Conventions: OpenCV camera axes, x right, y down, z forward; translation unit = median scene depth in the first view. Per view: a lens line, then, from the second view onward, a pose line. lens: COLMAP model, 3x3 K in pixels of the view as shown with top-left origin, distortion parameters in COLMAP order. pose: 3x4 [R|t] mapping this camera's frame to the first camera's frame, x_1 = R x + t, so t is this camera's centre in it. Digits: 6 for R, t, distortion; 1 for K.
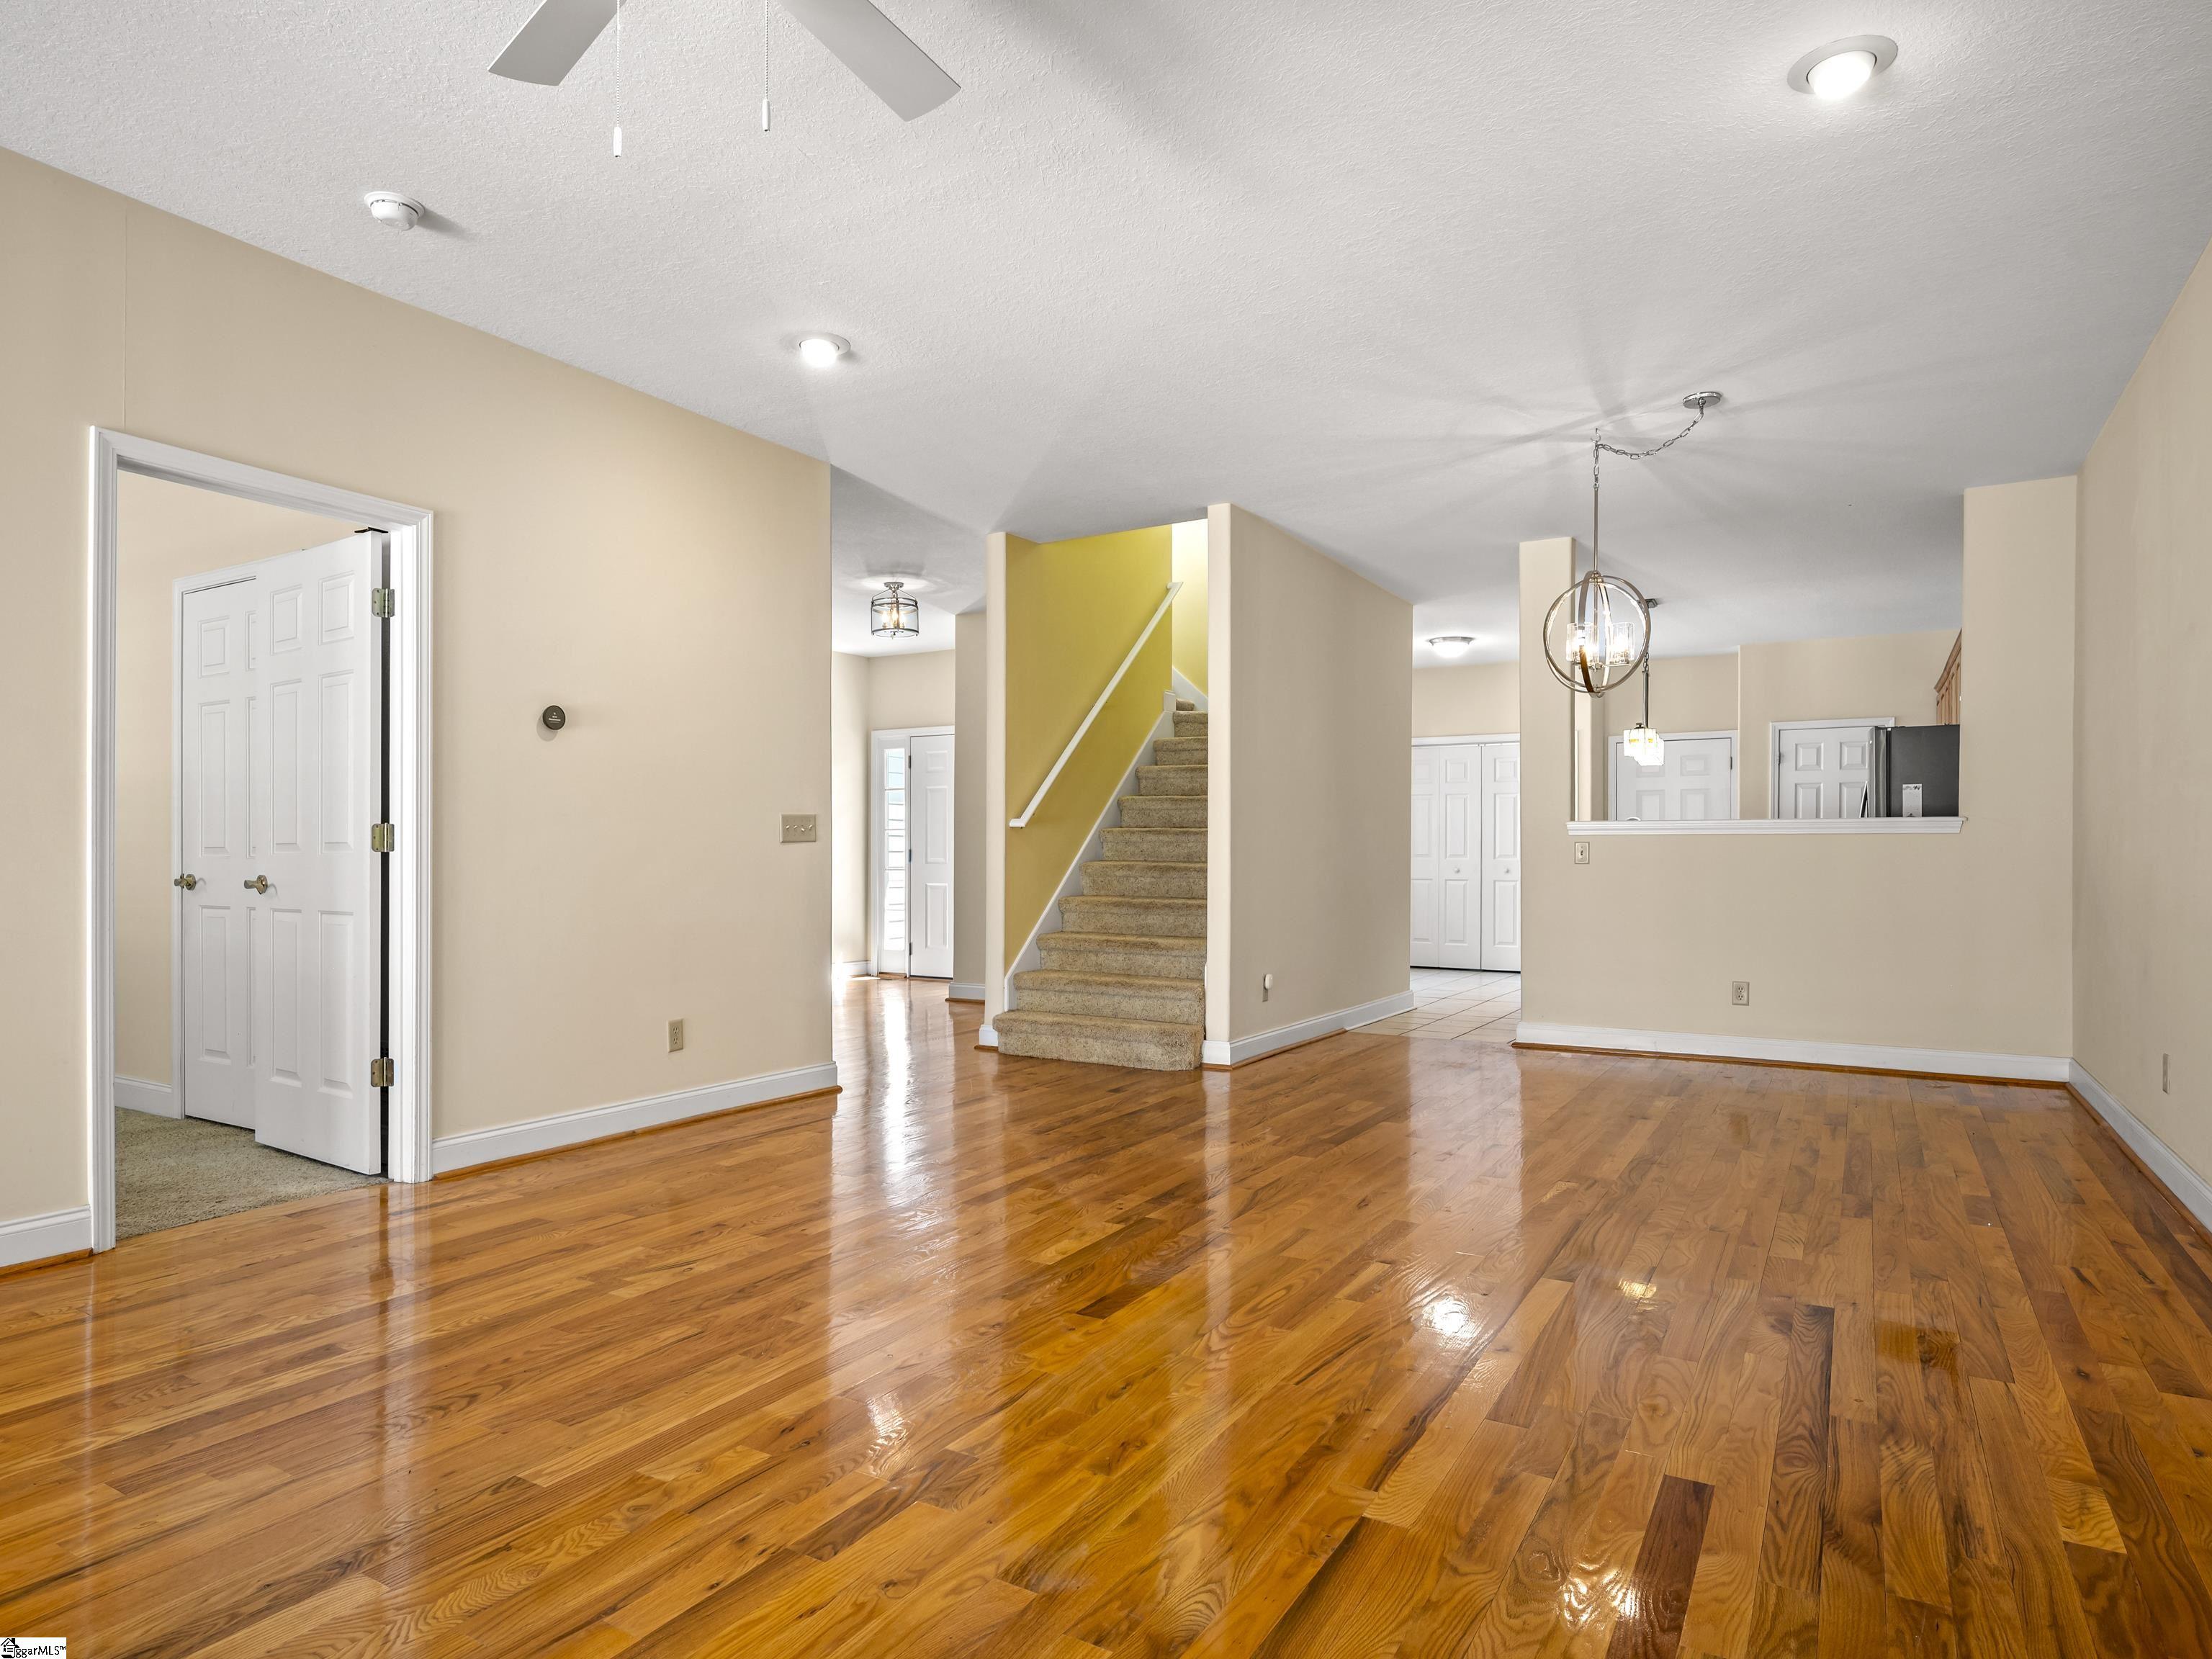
lens RADIAL K [[1307.7, 0, 1058.3], [0, 1307.7, 855.4], [0, 0, 1]] dist [0.000178, -0.001487]
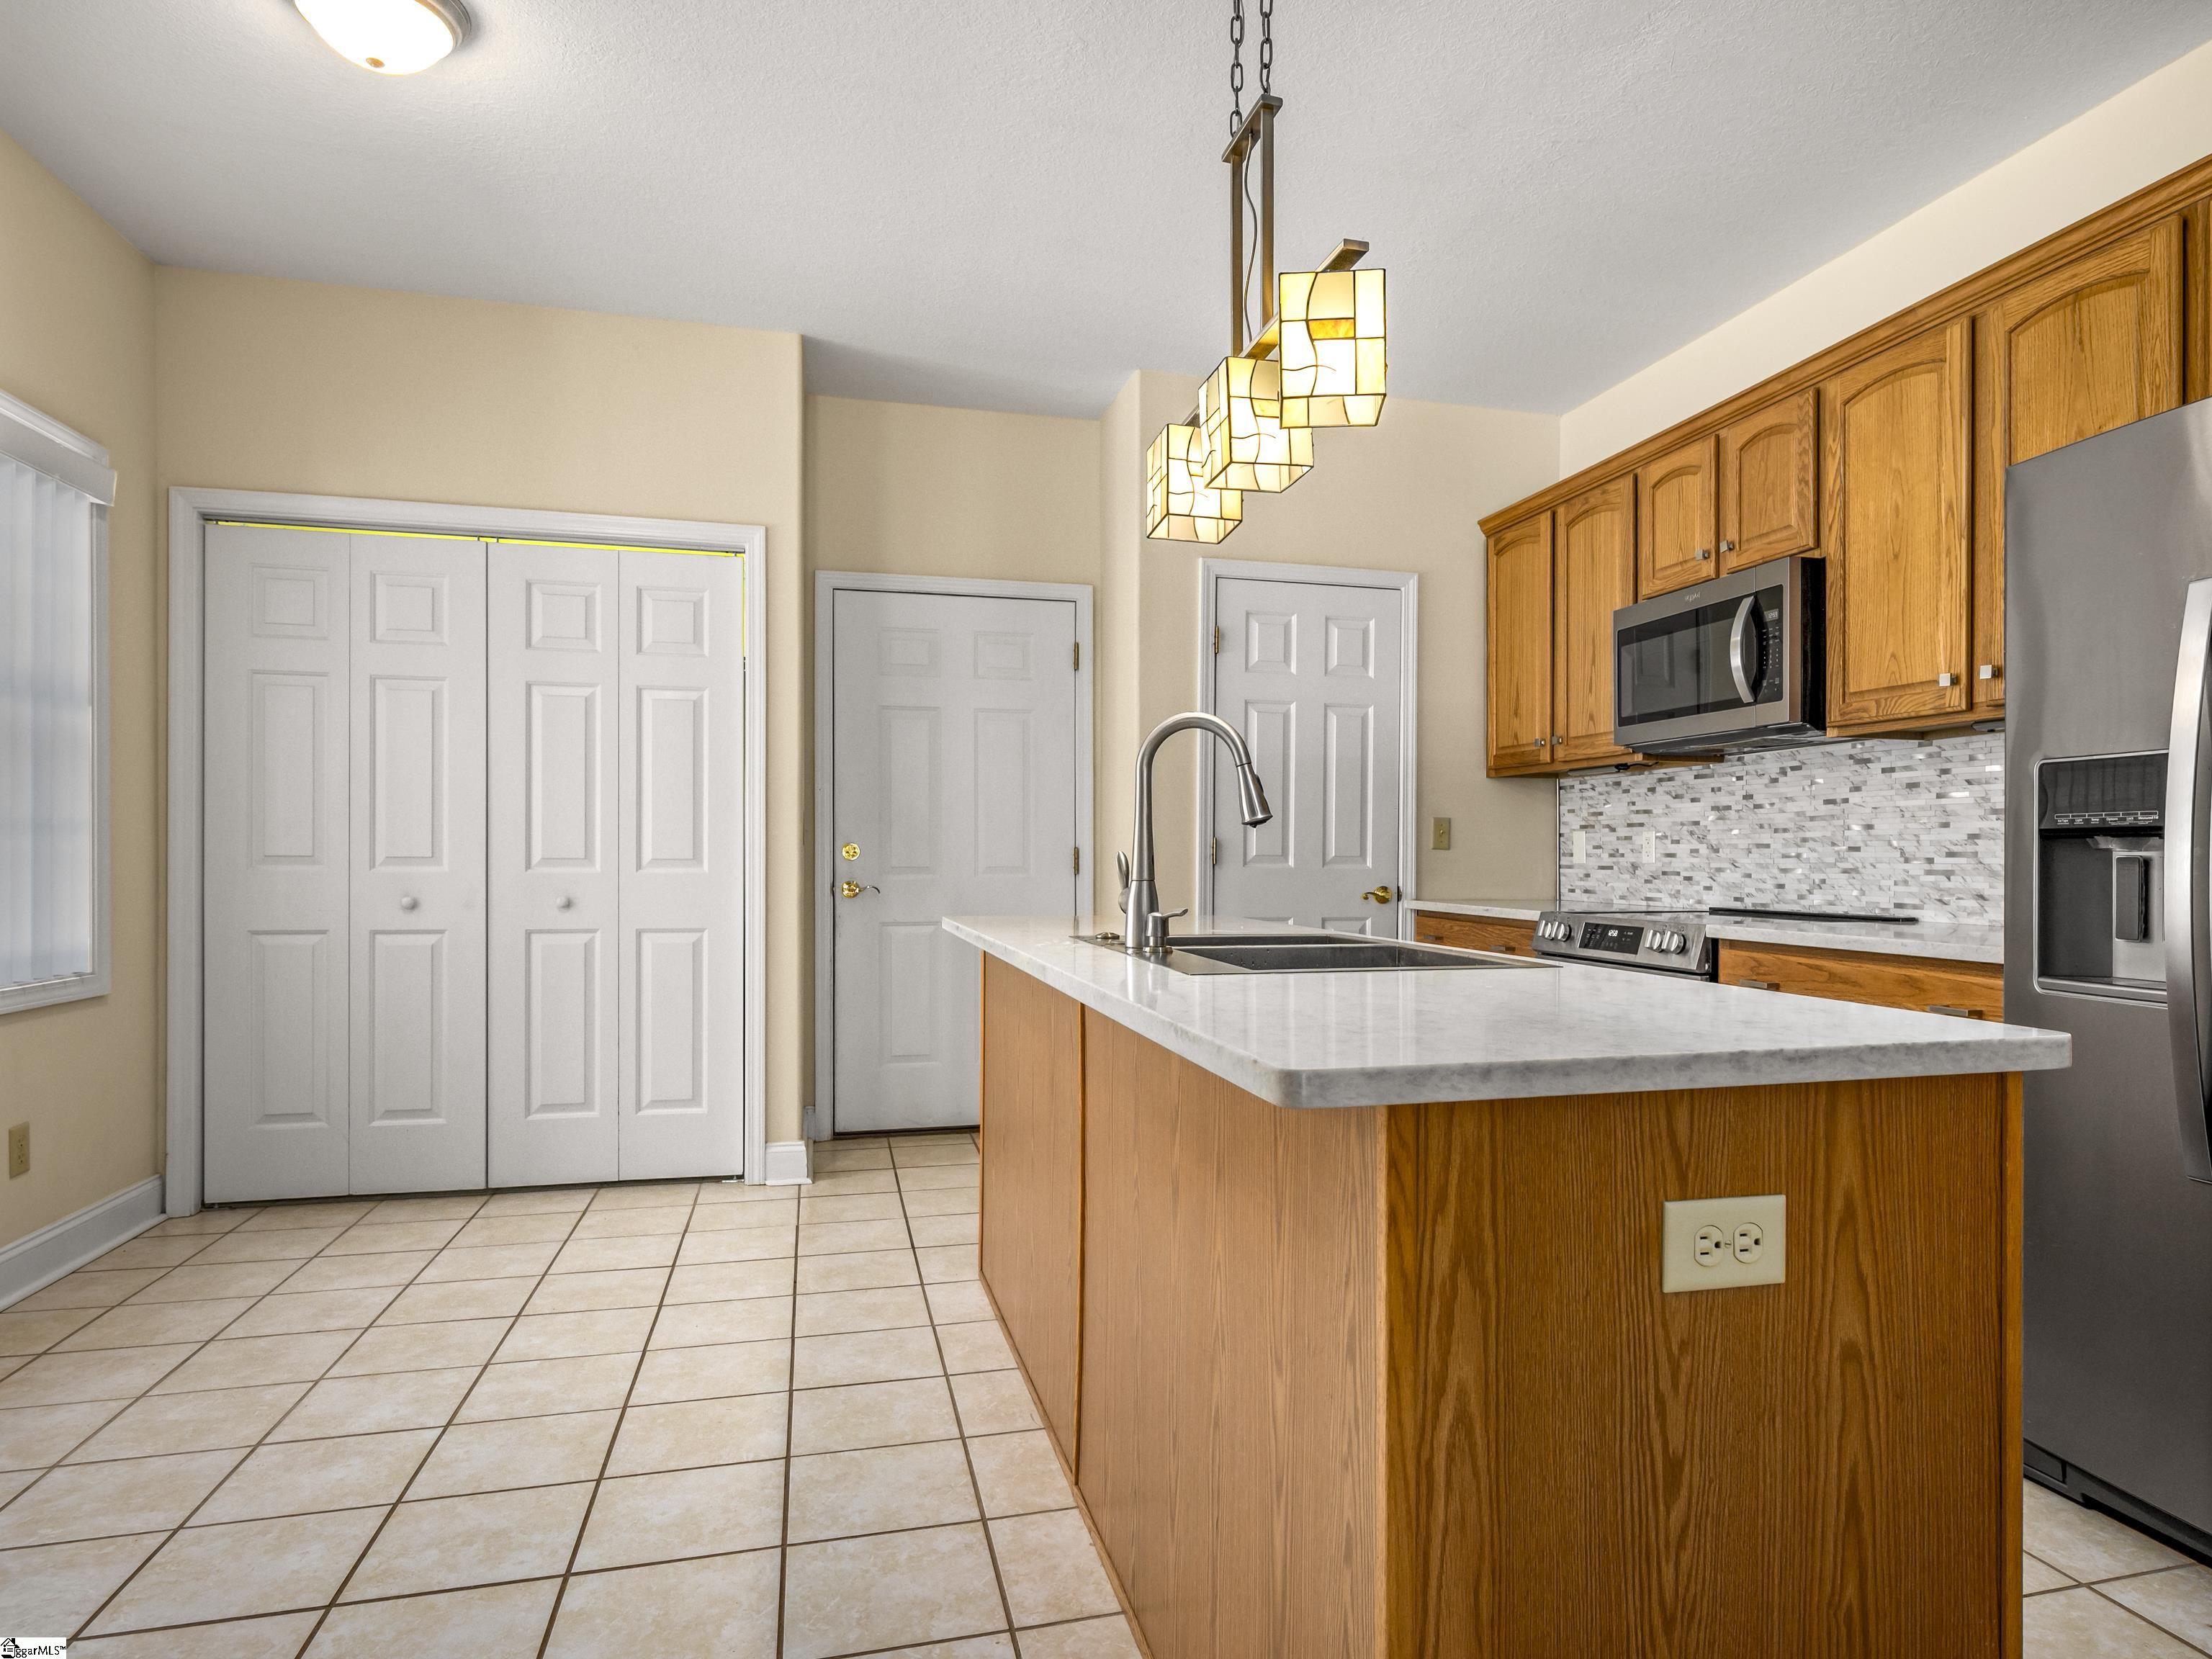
lens RADIAL K [[1307.7, 0, 1182.5], [0, 1307.7, 864.4], [0, 0, 1]] dist [0.000178, -0.001487]
pose [[0.676956, -0.005284, 0.736005, 0.322070], [-0.005014, 0.999918, 0.011791, -0.005350], [-0.736007, -0.011672, 0.676874, 1.049398]]
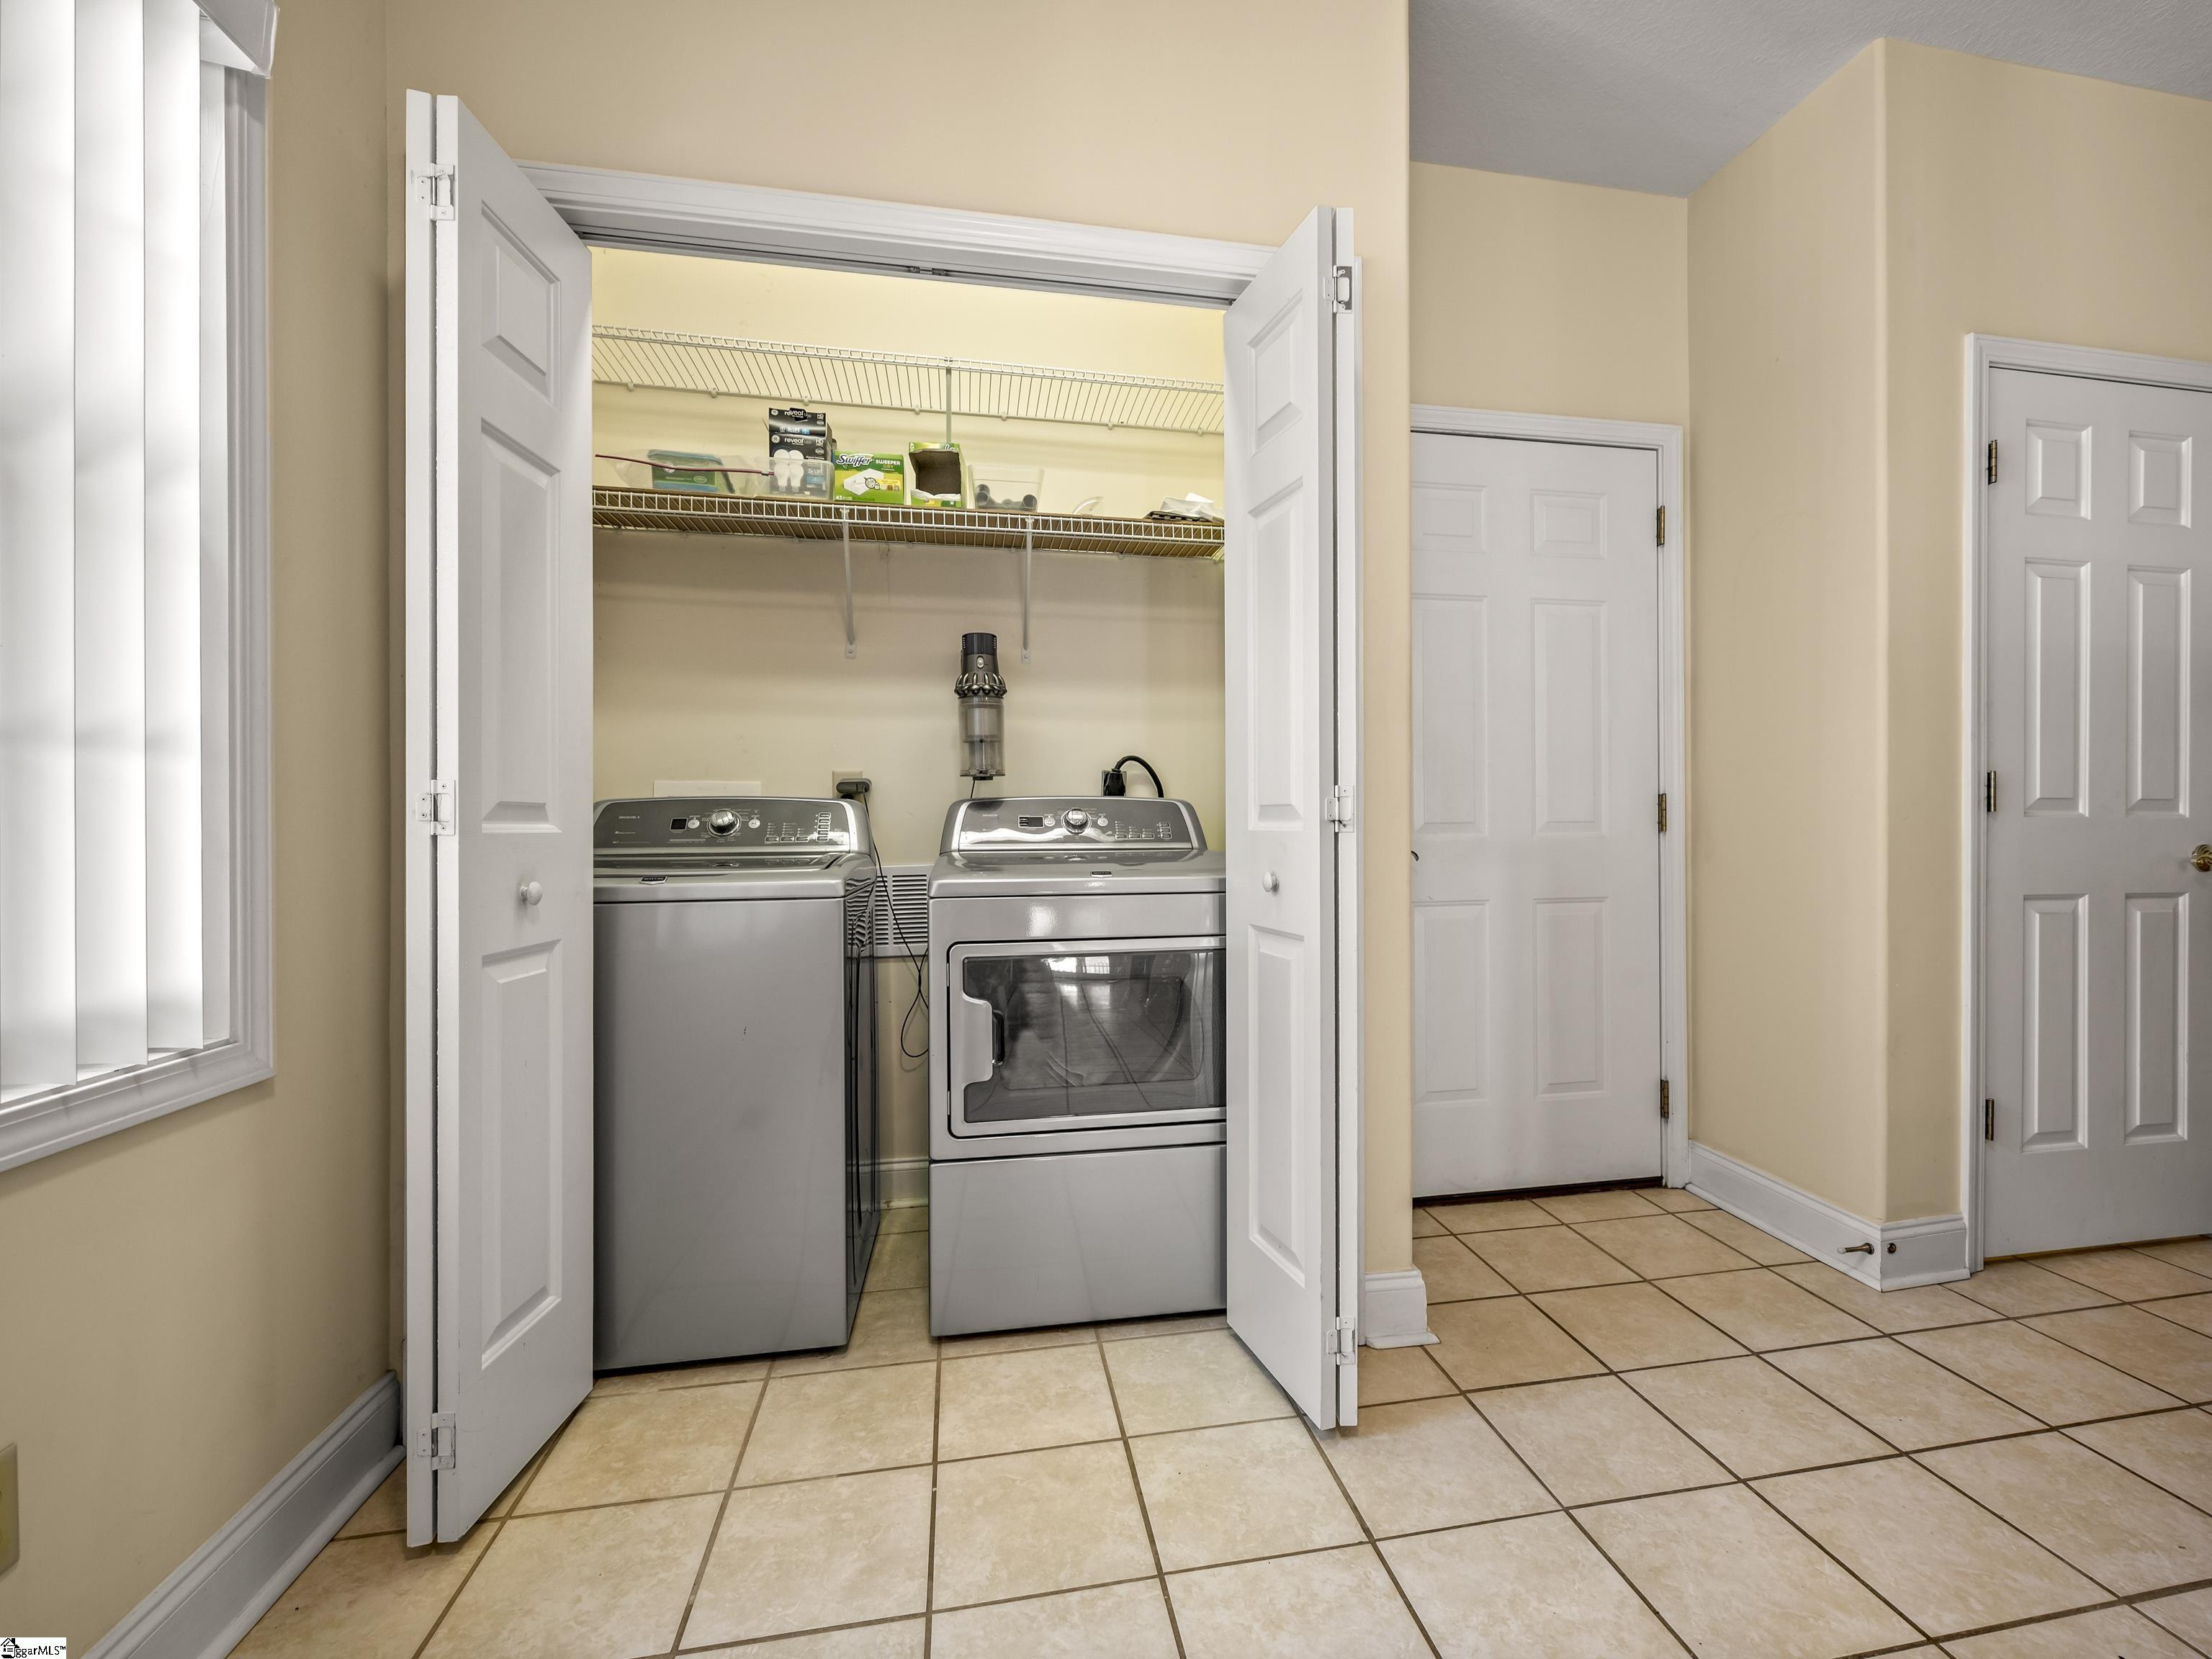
lens RADIAL K [[992.4, 0, 1167.6], [0, 992.4, 825.4], [0, 0, 1]] dist [-0.003550, 0.000915]
pose [[0.723063, -0.005338, 0.690761, 0.404628], [0.002220, 0.999983, 0.005404, 0.004149], [-0.690778, -0.002374, 0.723063, 1.435117]]
